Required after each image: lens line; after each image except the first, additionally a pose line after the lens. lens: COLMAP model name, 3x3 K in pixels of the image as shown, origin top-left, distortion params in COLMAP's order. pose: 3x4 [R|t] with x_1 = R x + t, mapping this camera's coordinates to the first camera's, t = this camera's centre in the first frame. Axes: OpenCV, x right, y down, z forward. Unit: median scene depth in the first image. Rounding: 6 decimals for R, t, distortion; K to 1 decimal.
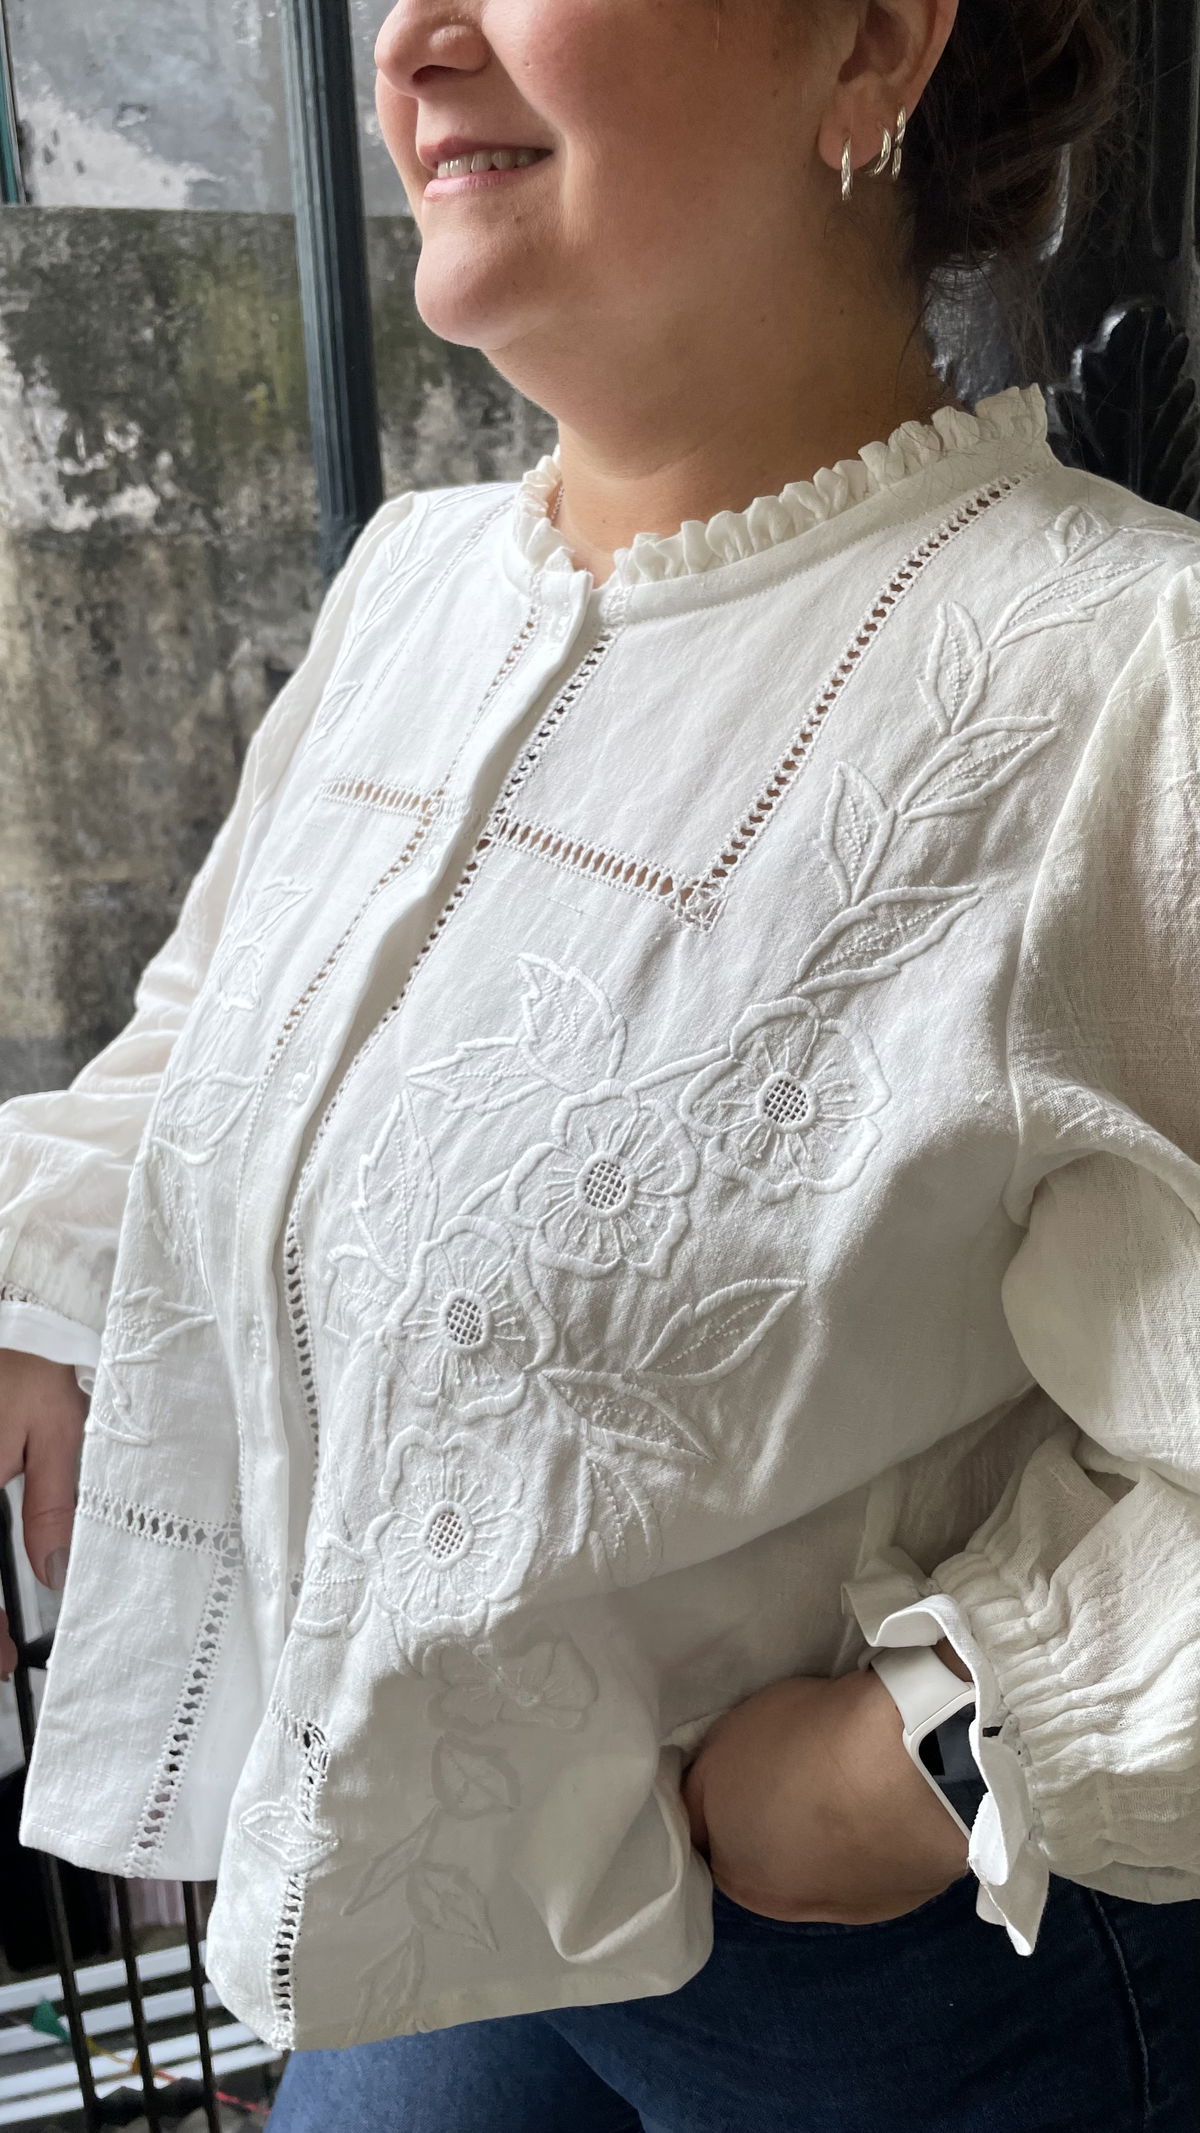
lens RADIAL K [[1667.1, 0, 600.0], [0, 1667.1, 1066.5], [0, 0, 1]] dist [0.114985, -0.190008]
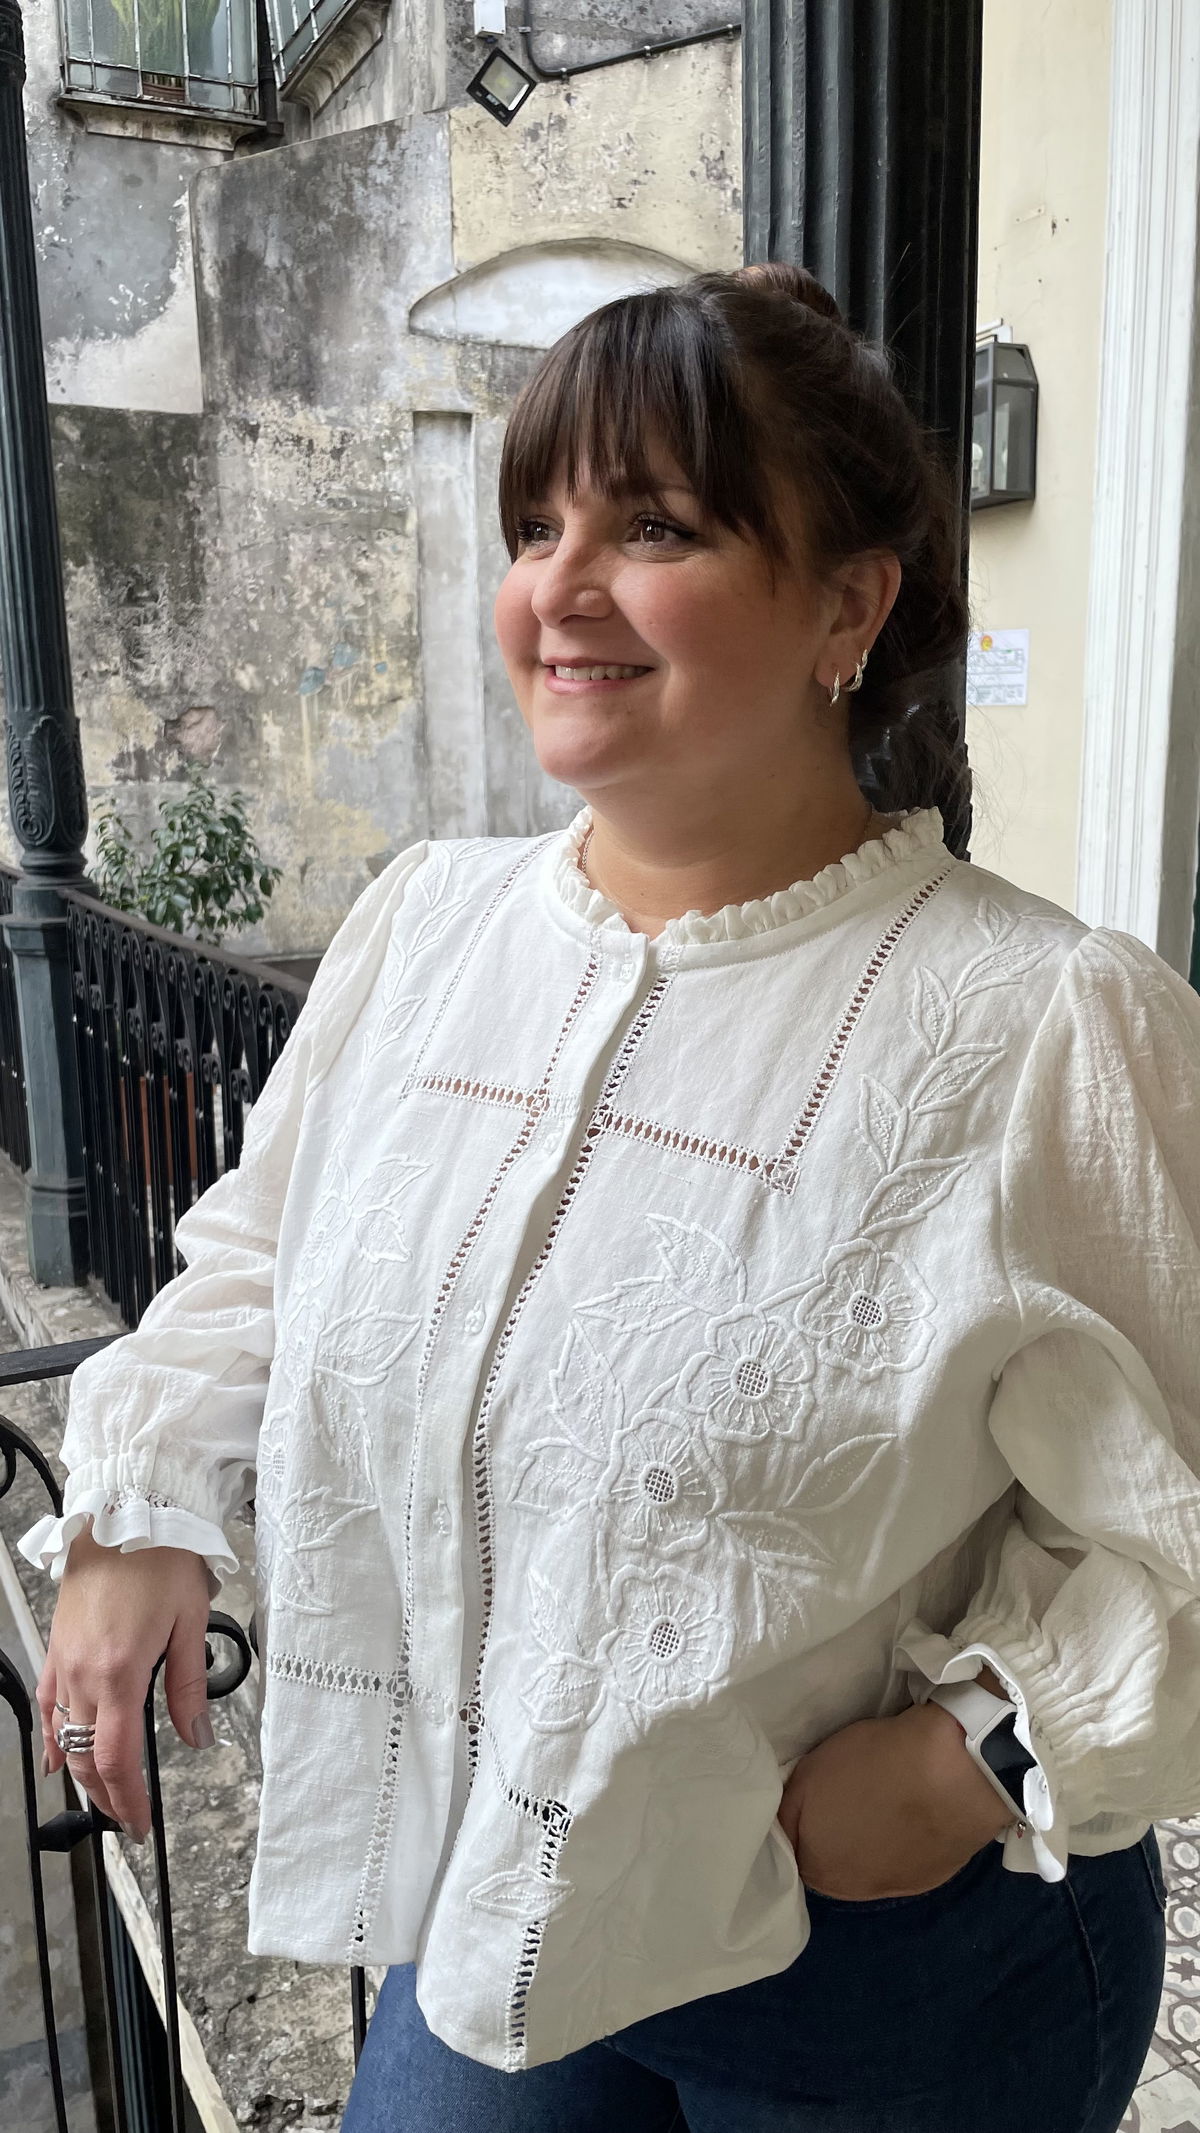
lens RADIAL K [[1667.1, 0, 600.0], [0, 1667.1, 1066.5], [0, 0, 1]] dist [0.114985, -0.190008]
pose [[0.969455, -0.042938, 0.241481, -0.444053], [0.063621, 0.994881, -0.078513, -0.088544], [-0.236874, 0.091478, 0.967224, -0.378953]]
